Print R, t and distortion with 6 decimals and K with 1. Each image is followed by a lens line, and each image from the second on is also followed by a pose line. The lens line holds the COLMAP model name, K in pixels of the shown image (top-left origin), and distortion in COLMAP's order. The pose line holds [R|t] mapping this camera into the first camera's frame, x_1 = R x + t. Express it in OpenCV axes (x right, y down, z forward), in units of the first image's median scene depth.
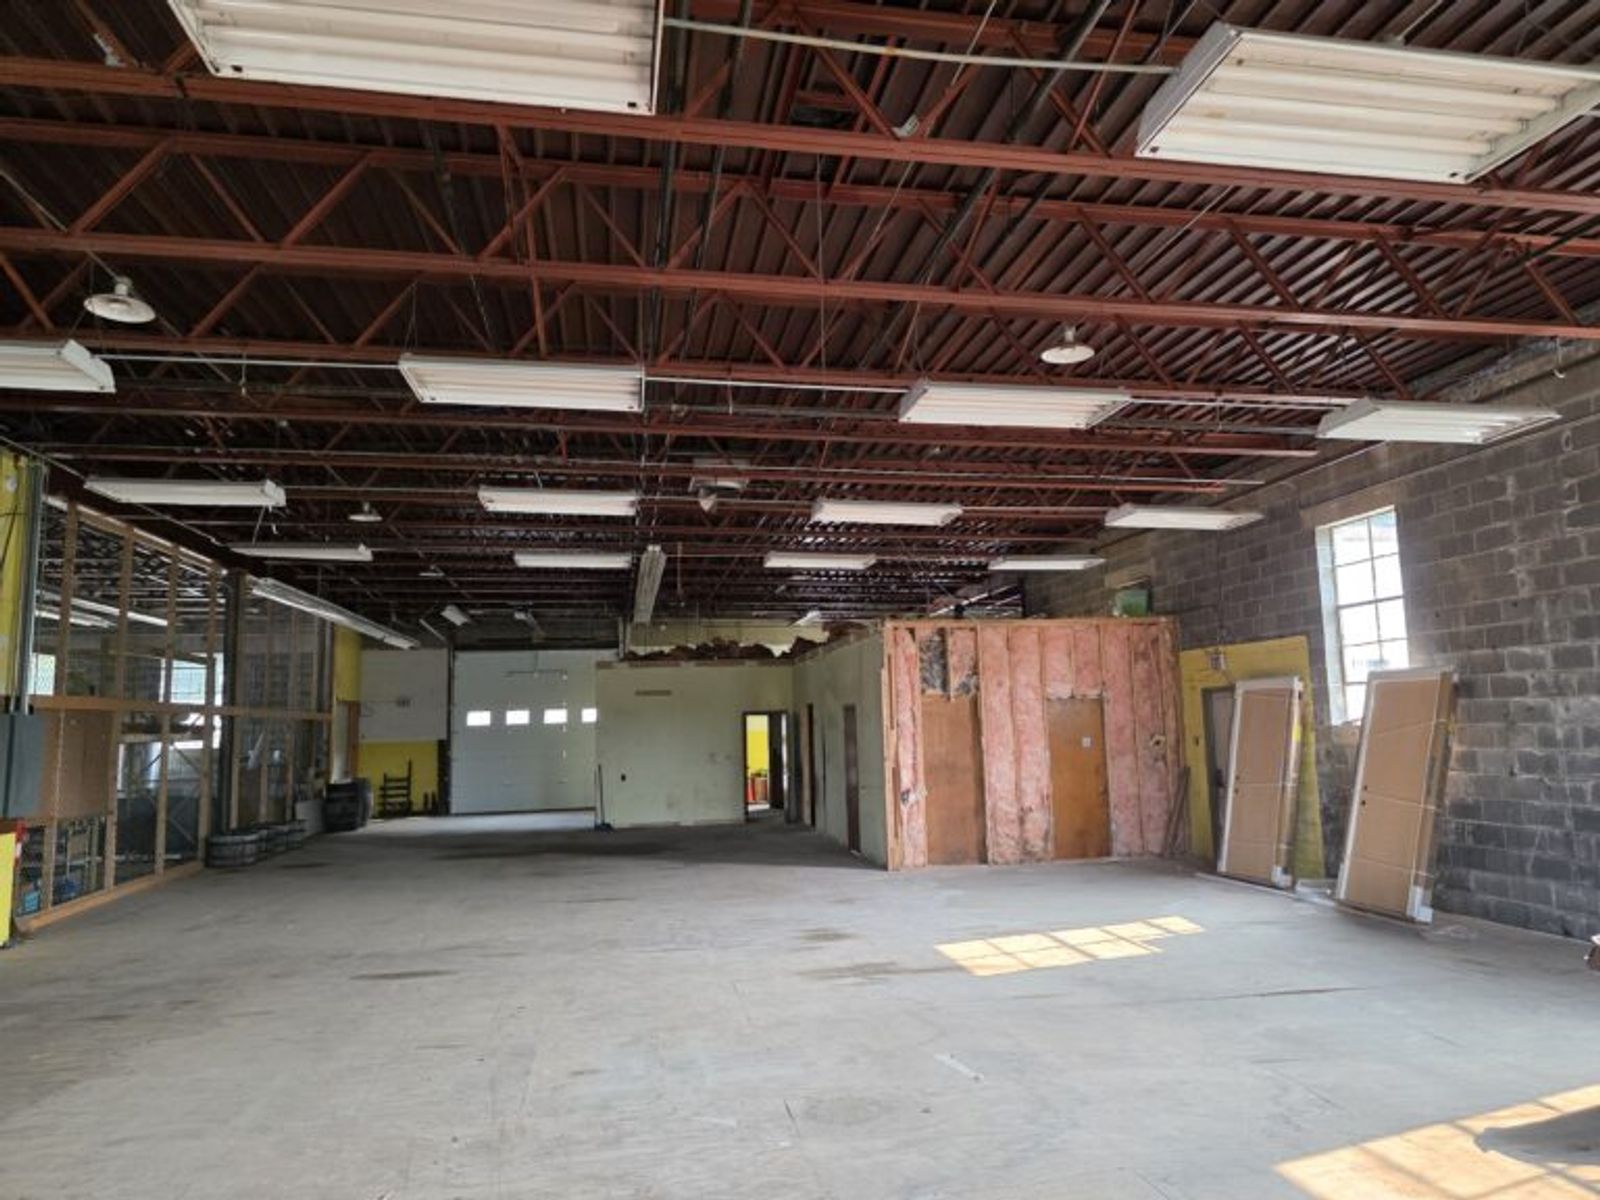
lens RADIAL K [[1069.5, 0, 798.8], [0, 1069.5, 600.8], [0, 0, 1]] dist [0.054186, -0.046249]
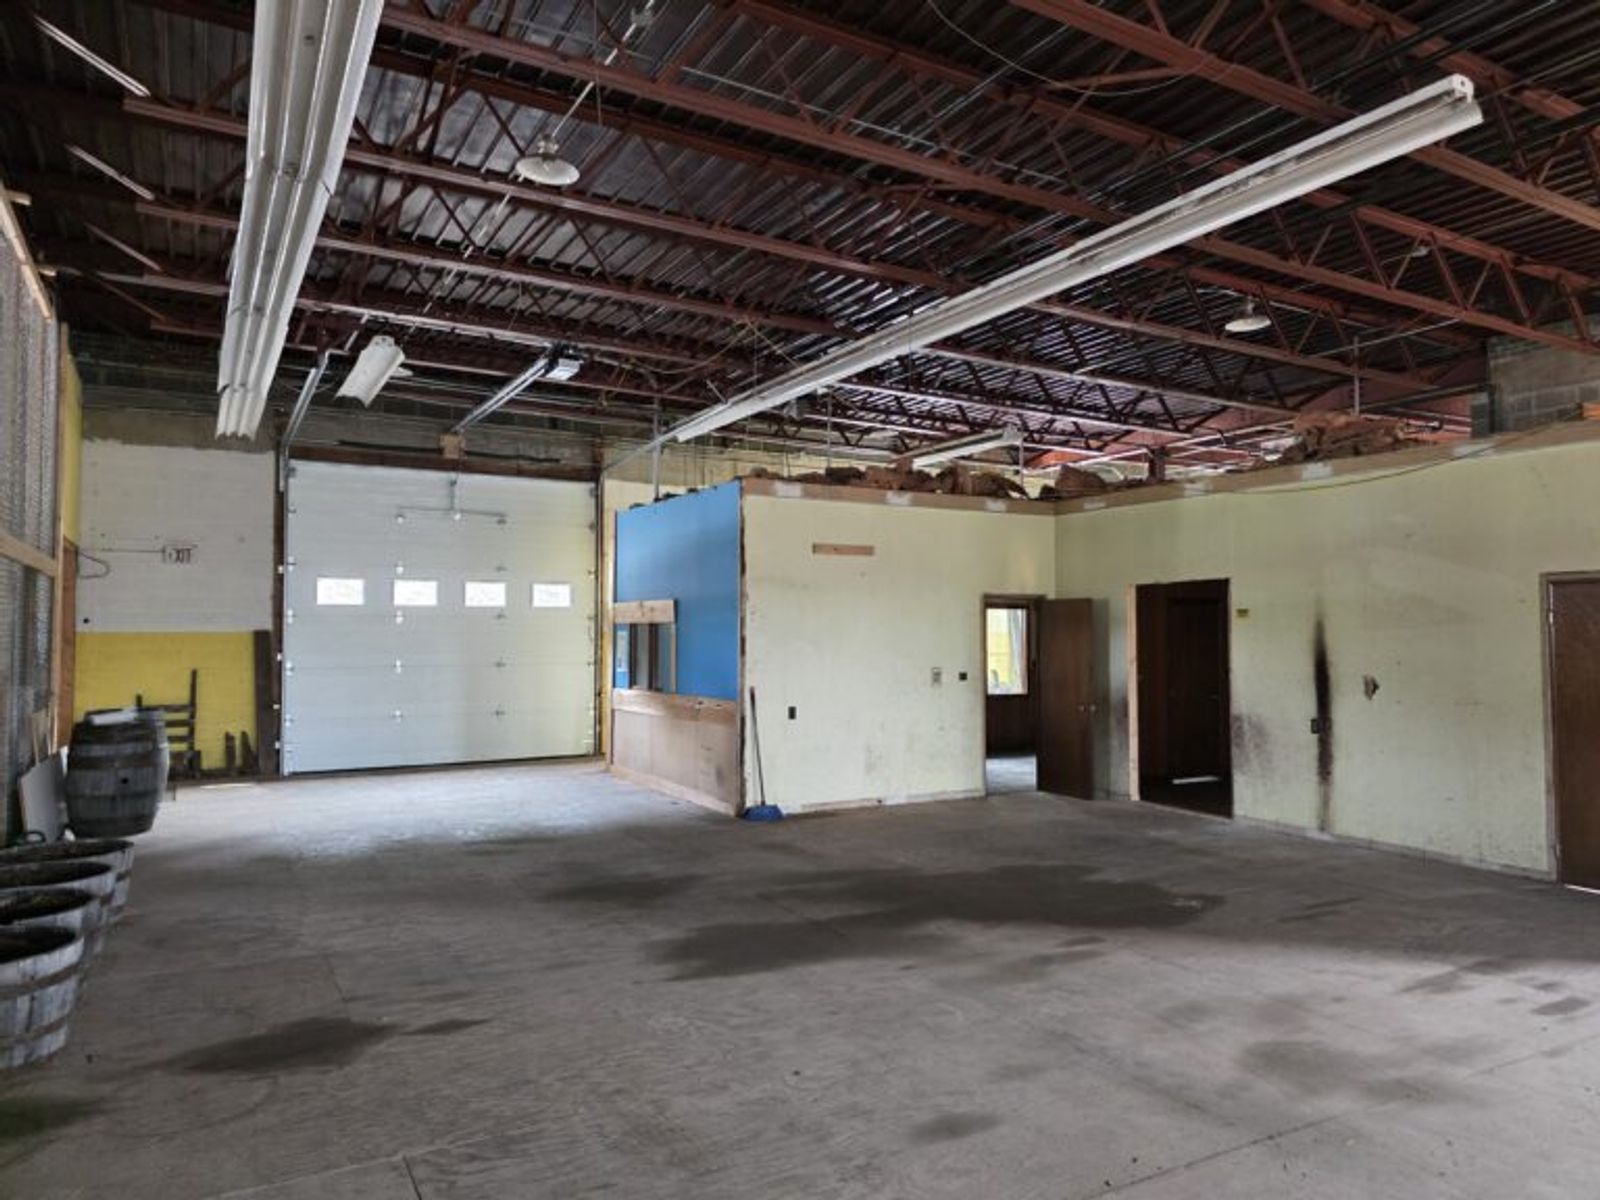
lens RADIAL K [[1069.5, 0, 800.7], [0, 1069.5, 601.3], [0, 0, 1]] dist [0.054186, -0.046249]
pose [[0.938741, 0.037640, 0.342562, -0.271309], [-0.065362, 0.995422, 0.069740, 0.063561], [-0.338368, -0.087859, 0.936903, 0.438671]]
